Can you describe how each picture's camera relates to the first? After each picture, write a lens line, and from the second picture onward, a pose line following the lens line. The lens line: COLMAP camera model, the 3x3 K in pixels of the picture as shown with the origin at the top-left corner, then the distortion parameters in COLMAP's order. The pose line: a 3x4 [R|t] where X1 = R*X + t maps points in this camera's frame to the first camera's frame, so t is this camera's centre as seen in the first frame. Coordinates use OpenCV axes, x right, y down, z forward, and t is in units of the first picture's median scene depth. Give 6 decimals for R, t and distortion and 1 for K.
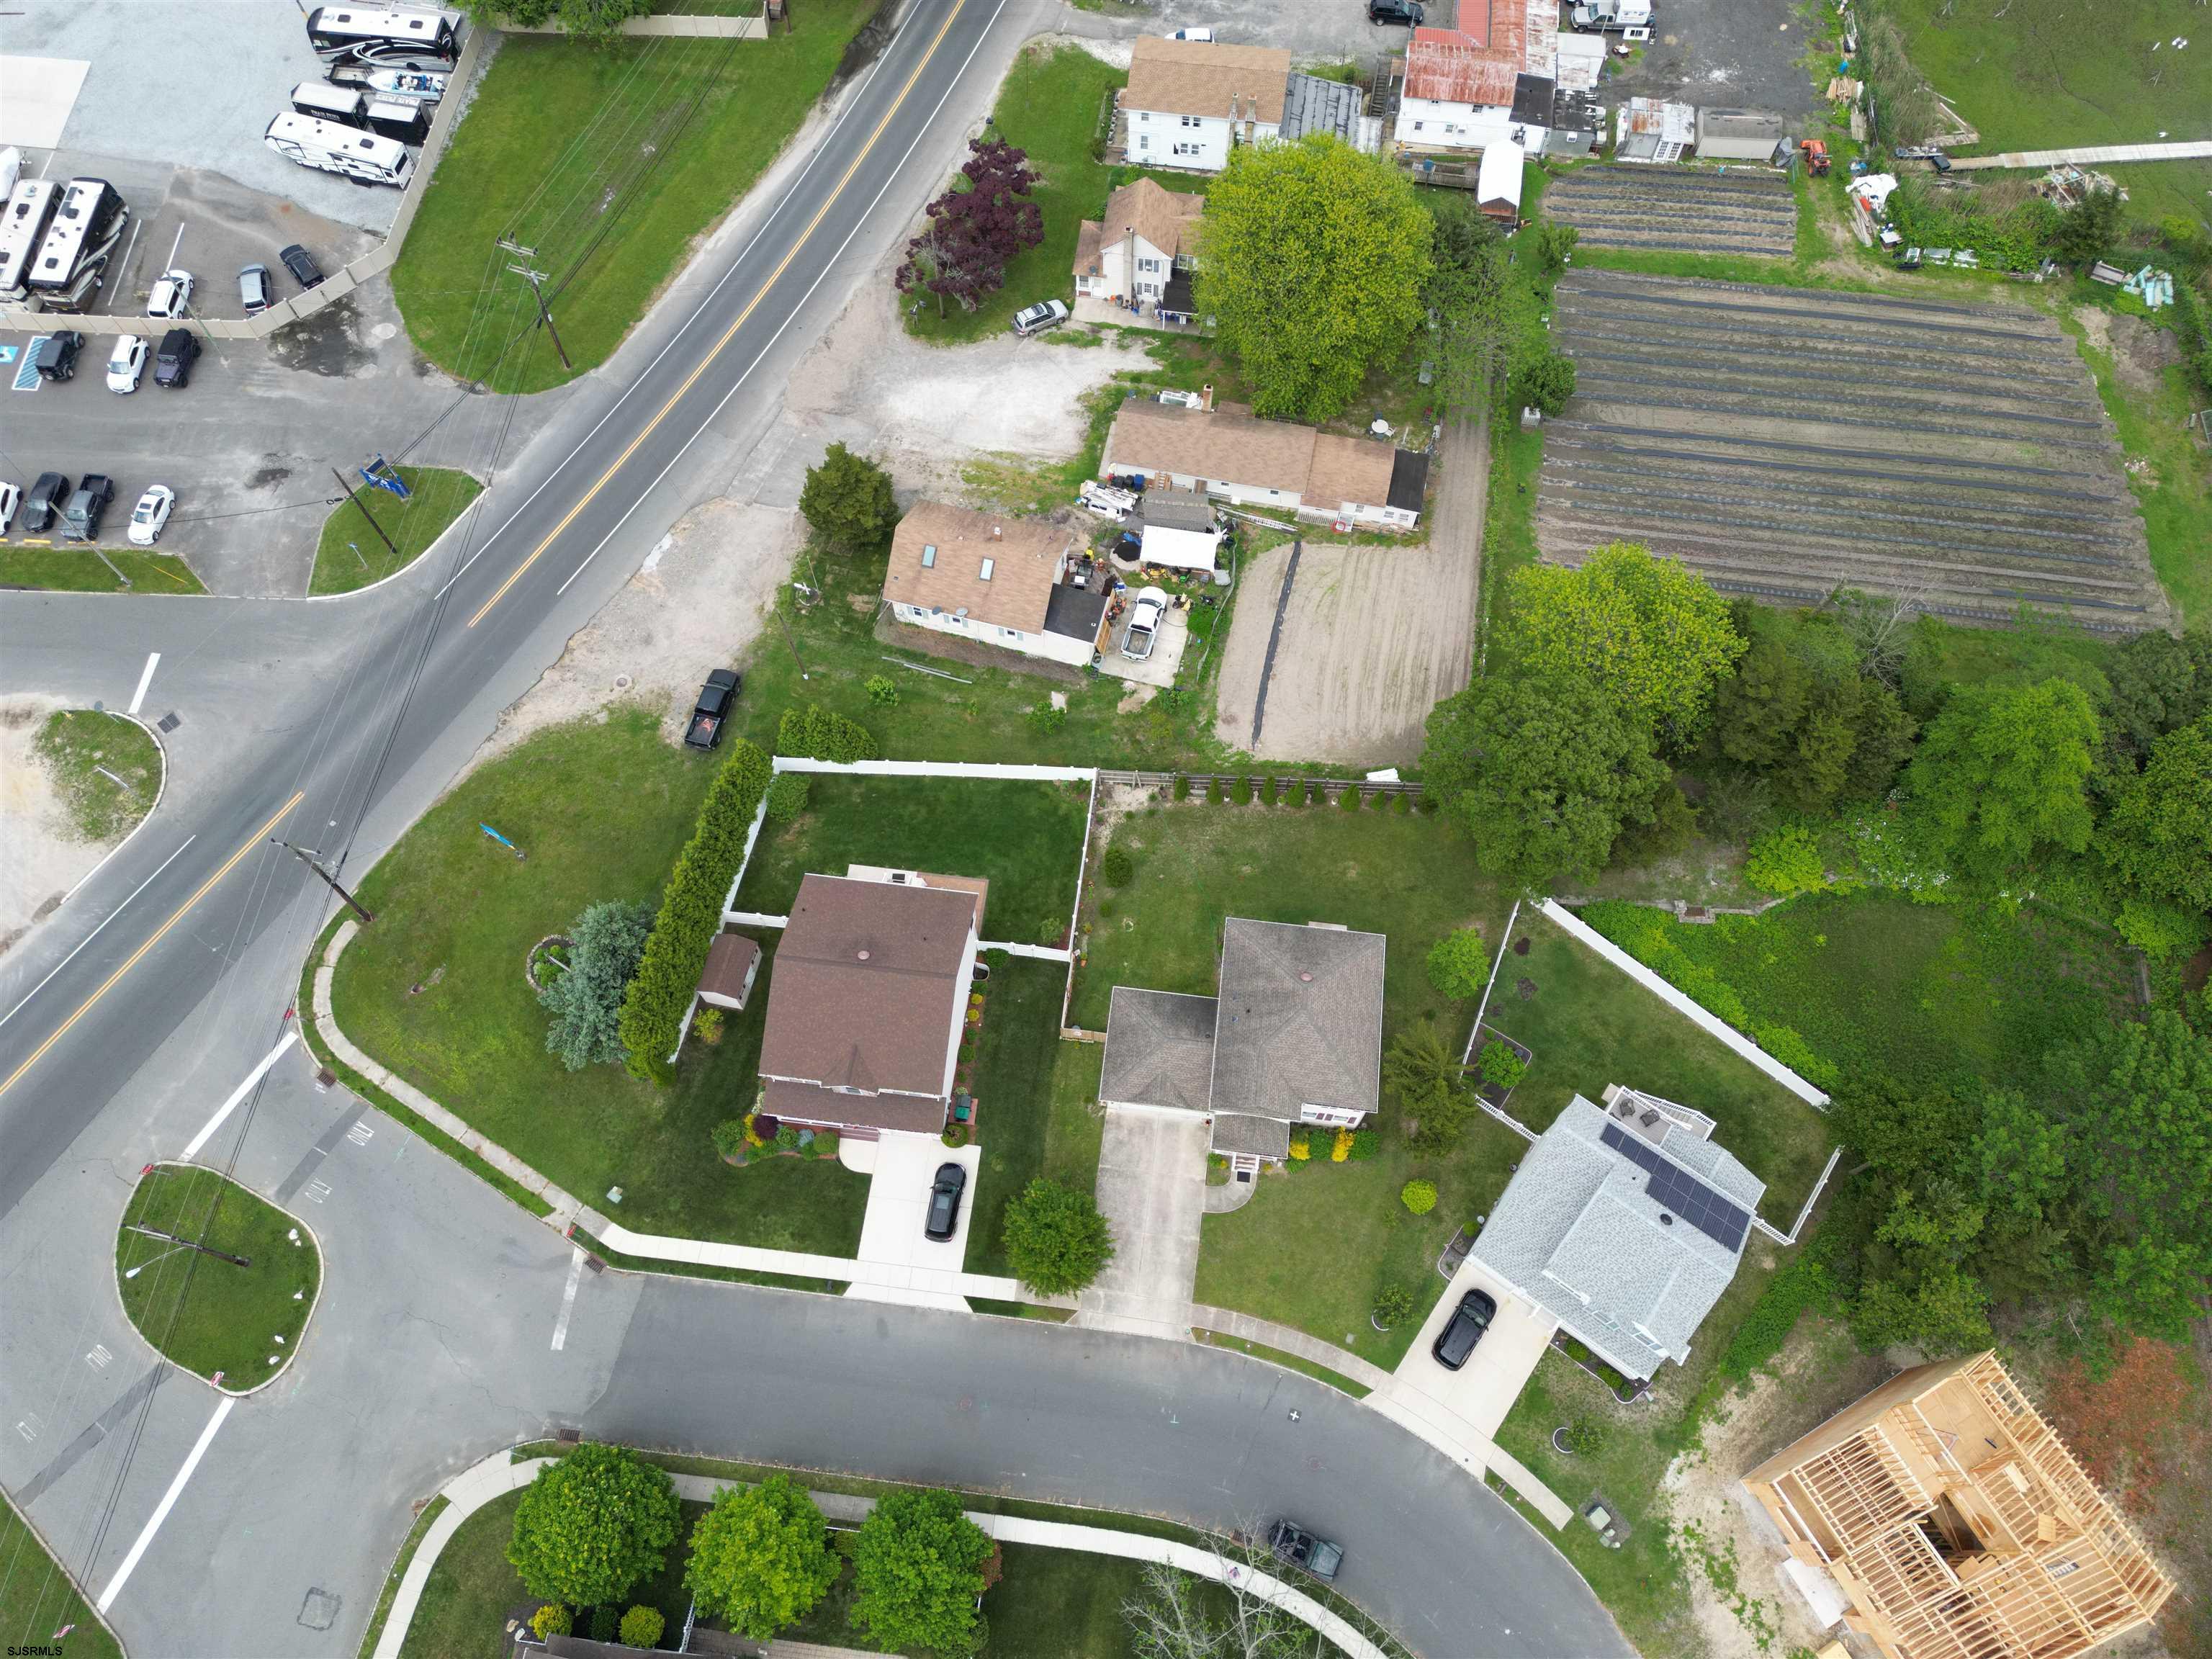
lens RADIAL K [[1556.2, 0, 1108.6], [0, 1556.2, 830.8], [0, 0, 1]] dist [0.074319, -0.073278]
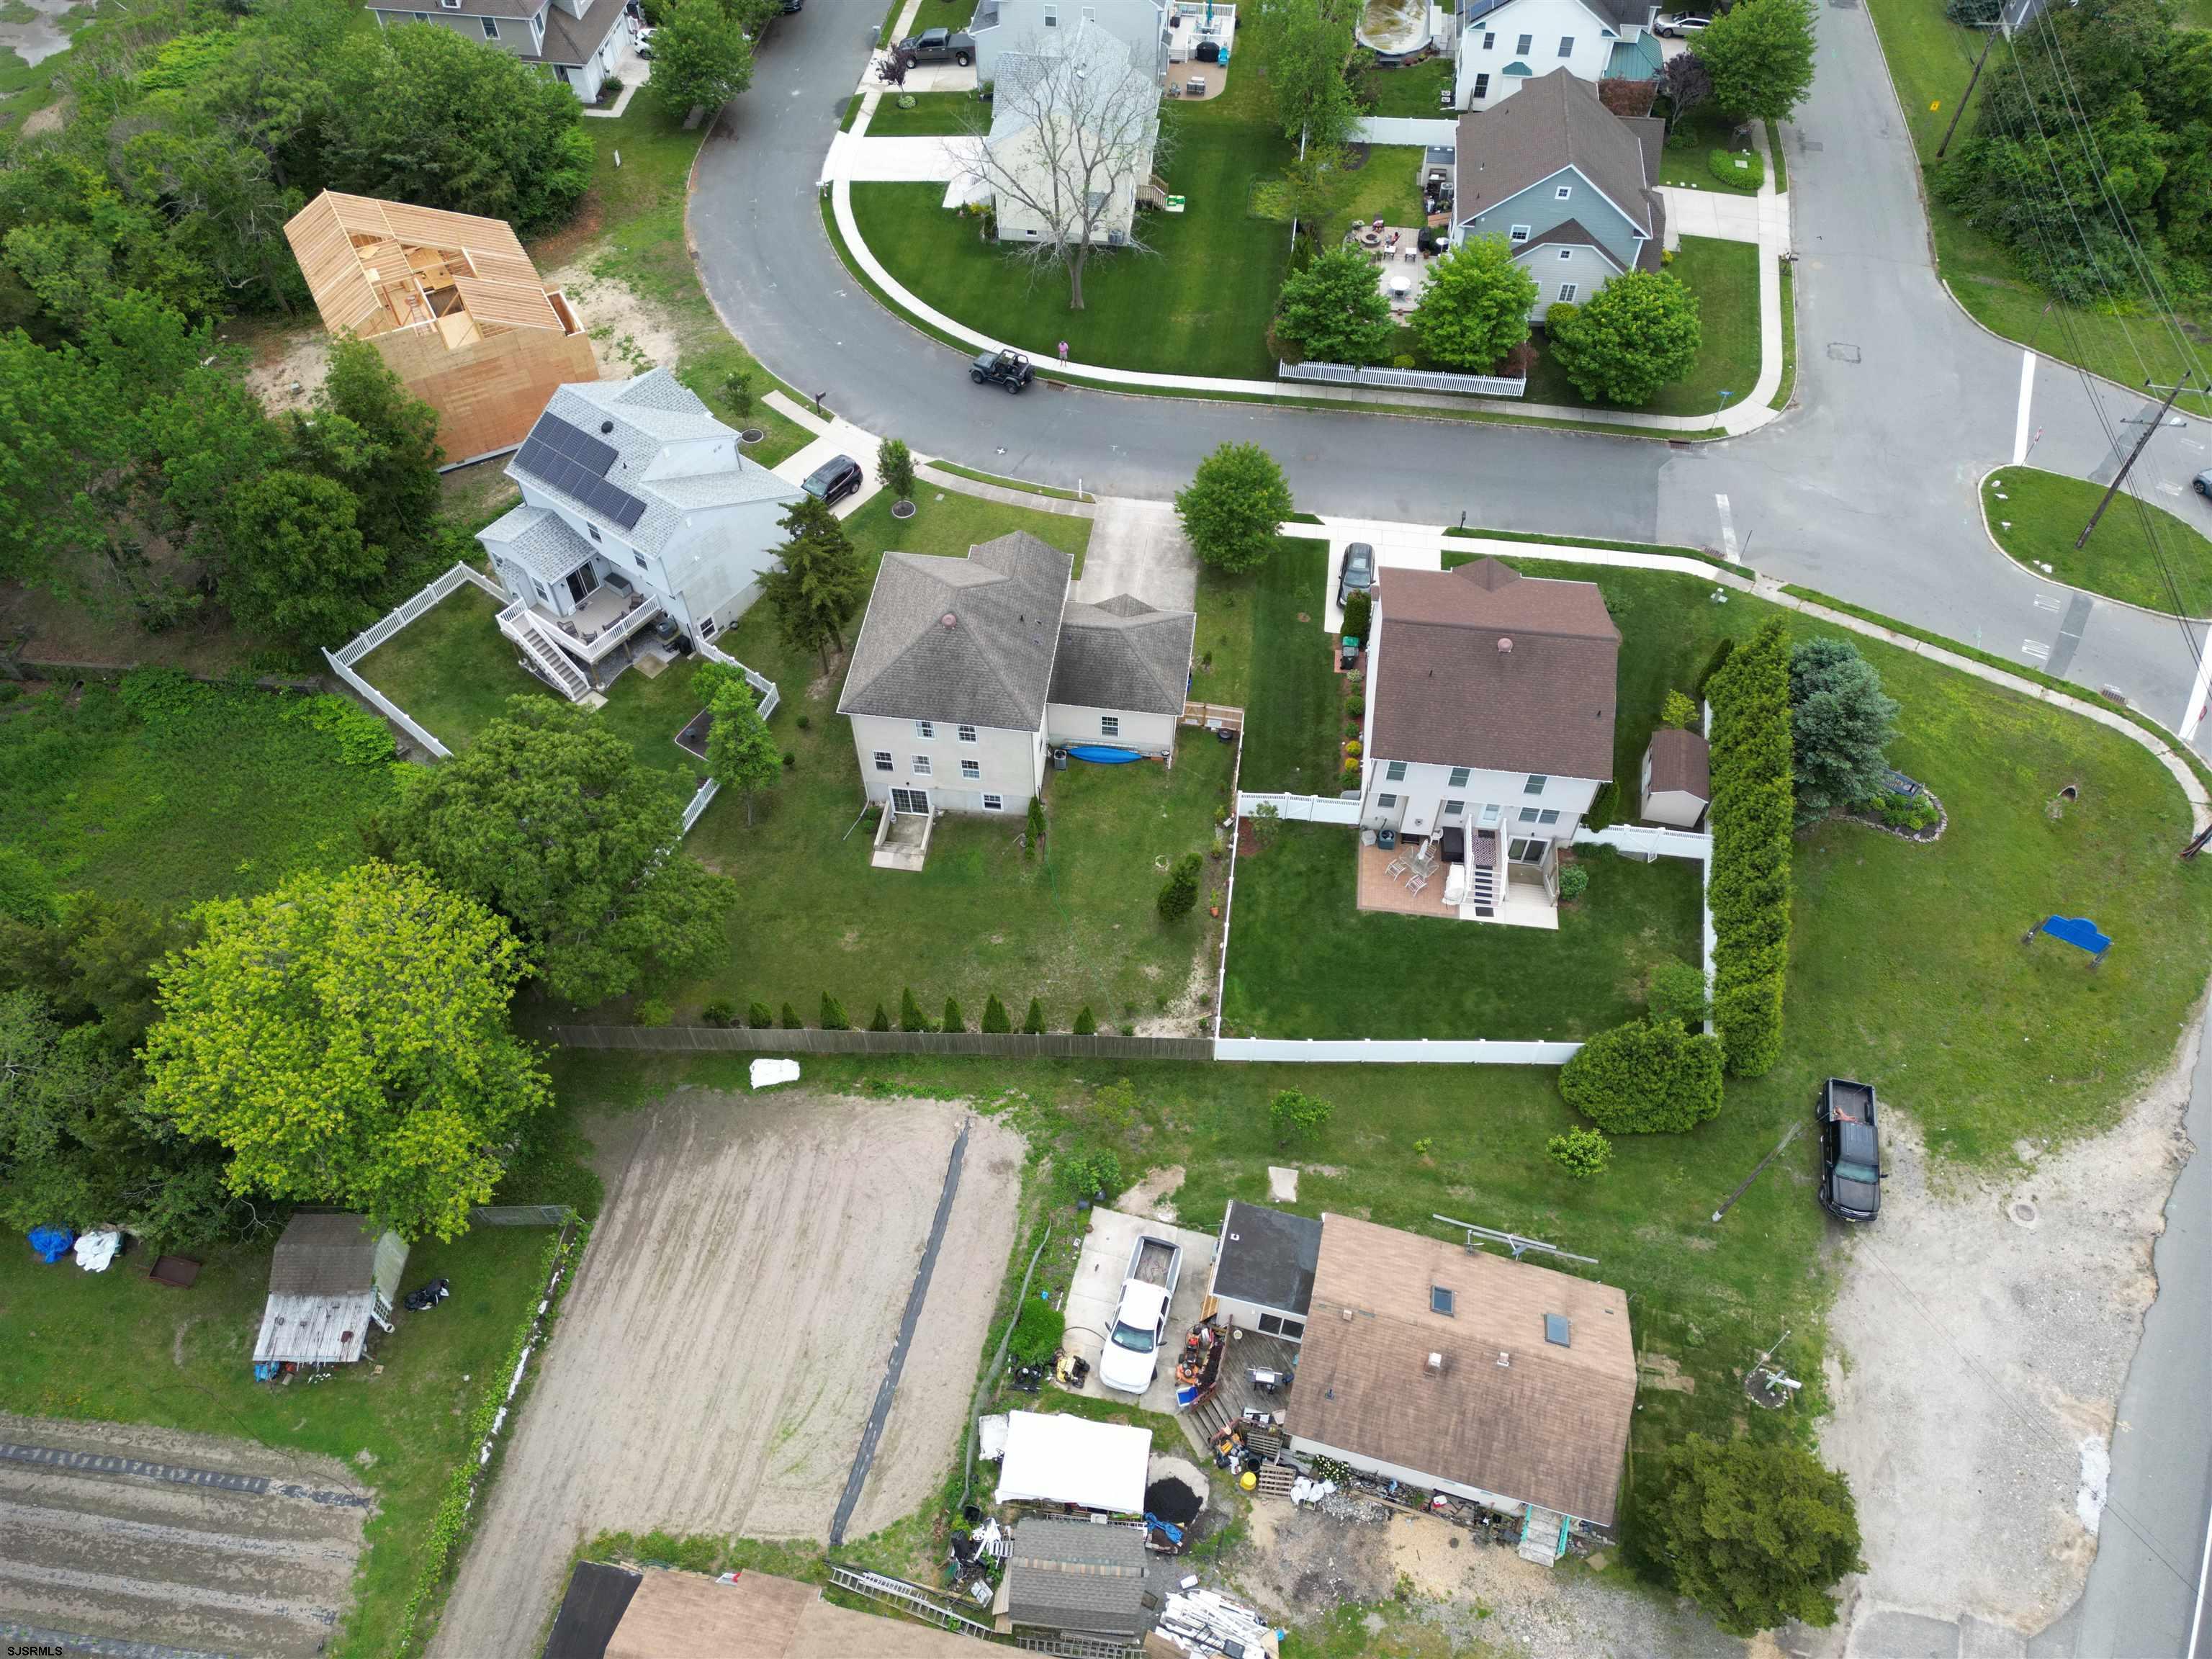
lens RADIAL K [[1556.2, 0, 1110.0], [0, 1556.2, 834.3], [0, 0, 1]] dist [0.074319, -0.073278]
pose [[-0.999995, -0.002955, 0.001441, 0.039119], [0.002665, -0.472030, 0.881578, -0.629622], [-0.001925, 0.881578, 0.472035, 0.672112]]
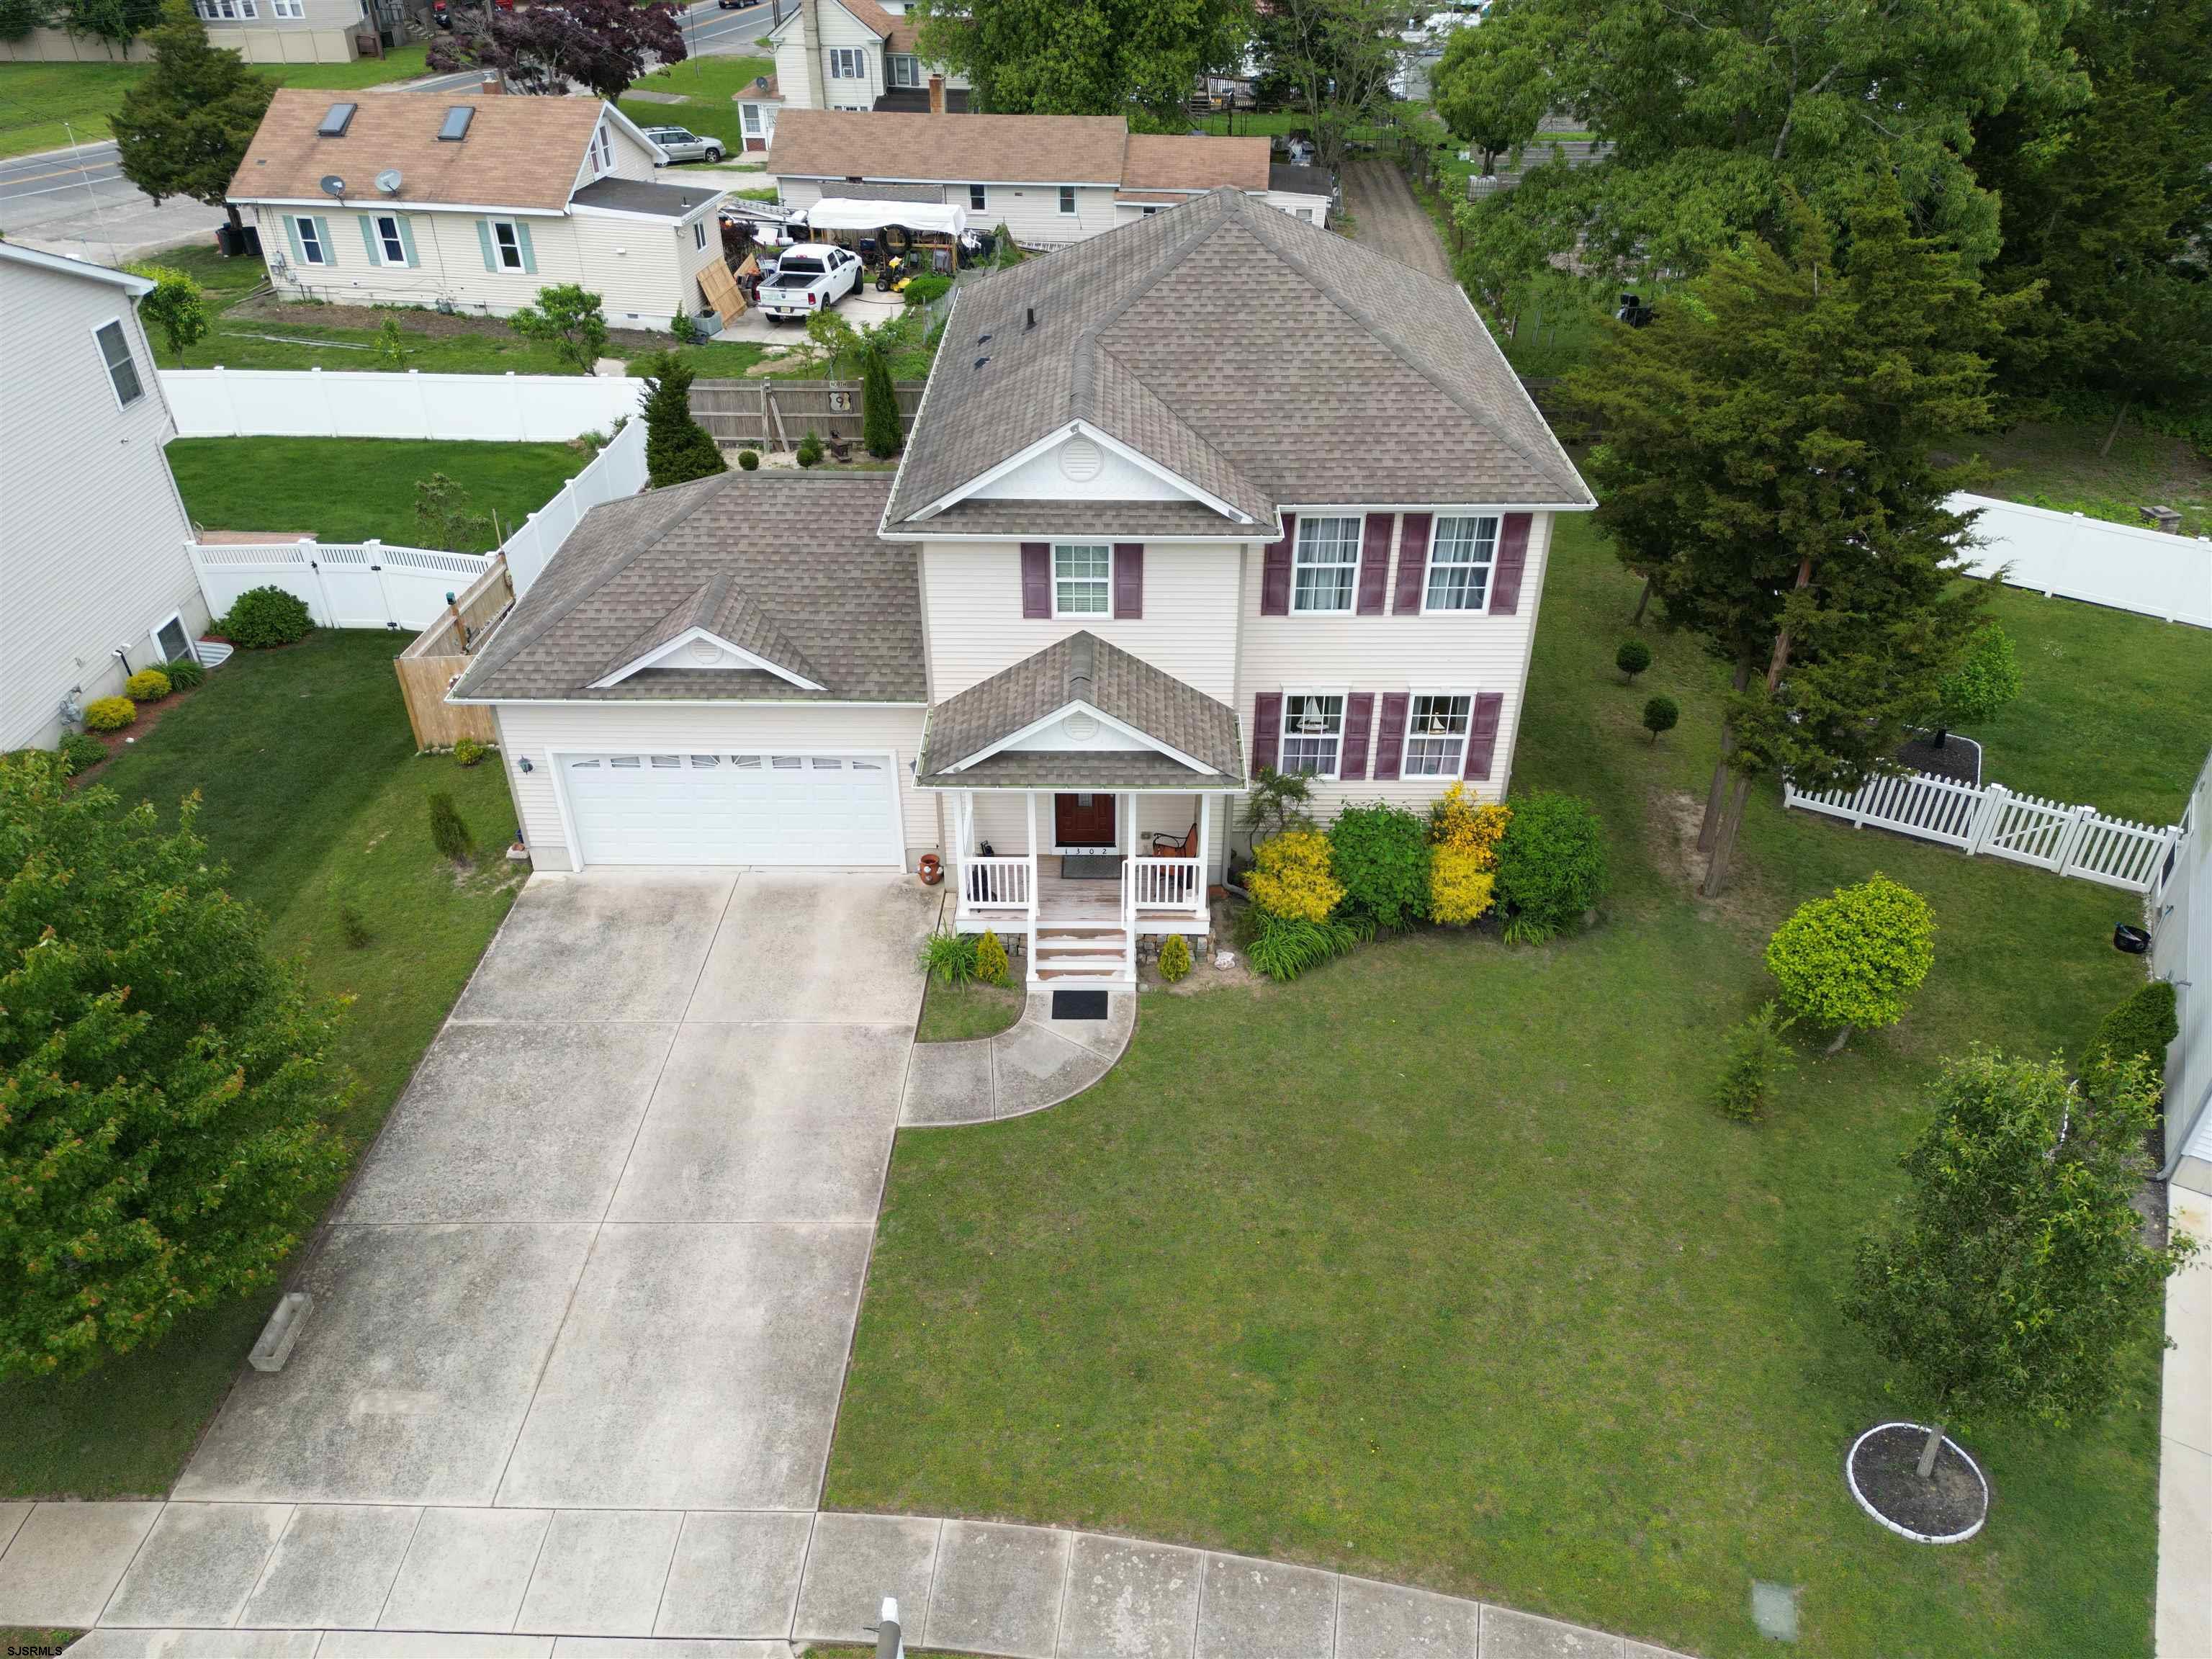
lens RADIAL K [[1556.2, 0, 1111.6], [0, 1556.2, 838.2], [0, 0, 1]] dist [0.074319, -0.073278]
pose [[0.994089, -0.059846, 0.090585, 0.069881], [0.097968, 0.854052, -0.510878, 0.312457], [-0.046790, 0.516733, 0.854867, 0.769950]]
